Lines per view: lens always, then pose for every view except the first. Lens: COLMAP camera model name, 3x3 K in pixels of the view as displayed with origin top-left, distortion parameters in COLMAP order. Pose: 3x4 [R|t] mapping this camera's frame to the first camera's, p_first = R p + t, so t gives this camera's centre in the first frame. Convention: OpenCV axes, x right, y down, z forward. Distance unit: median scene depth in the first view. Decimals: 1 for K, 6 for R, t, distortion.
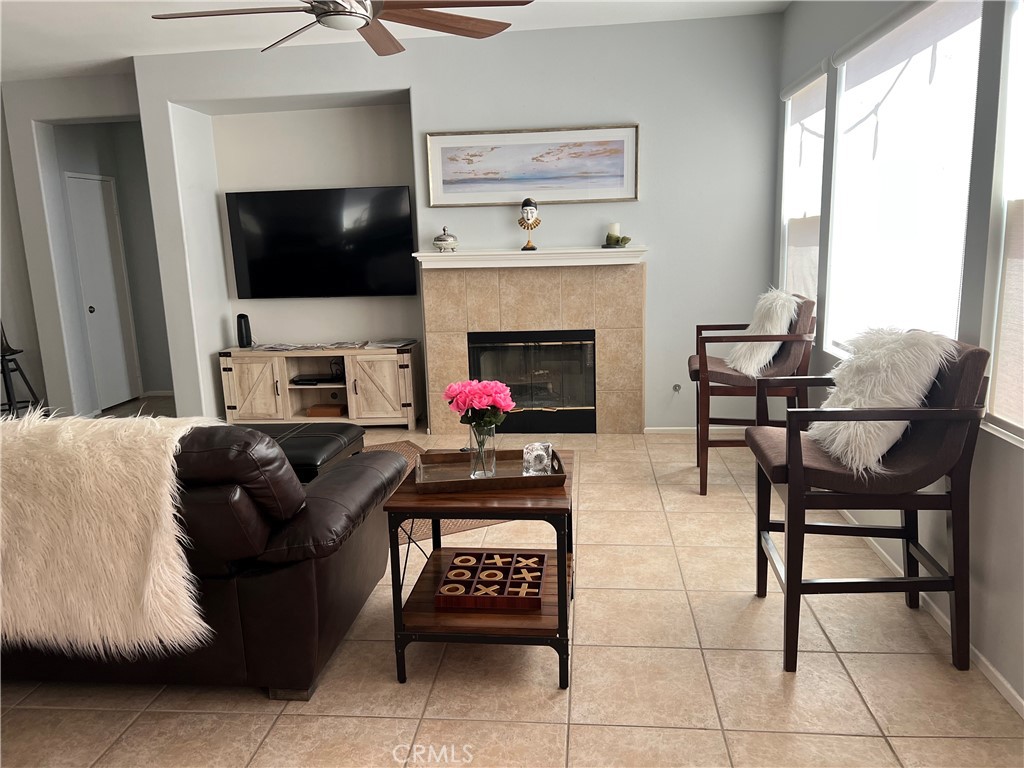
lens RADIAL K [[773.2, 0, 515.0], [0, 773.2, 383.9], [0, 0, 1]] dist [0.064646, -0.073062]
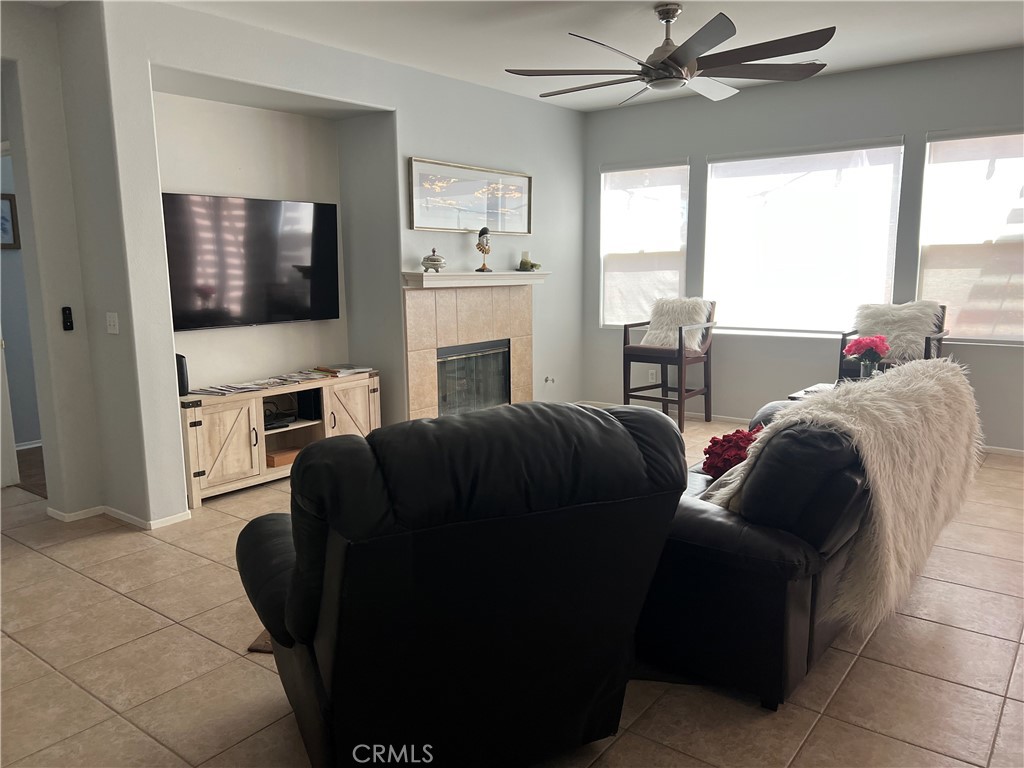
lens RADIAL K [[773.2, 0, 515.0], [0, 773.2, 383.9], [0, 0, 1]] dist [0.064646, -0.073062]
pose [[0.519657, -0.102902, 0.848156, -0.906726], [0.162913, 0.986440, 0.019863, -0.022412], [-0.838699, 0.127854, 0.529375, 0.358066]]
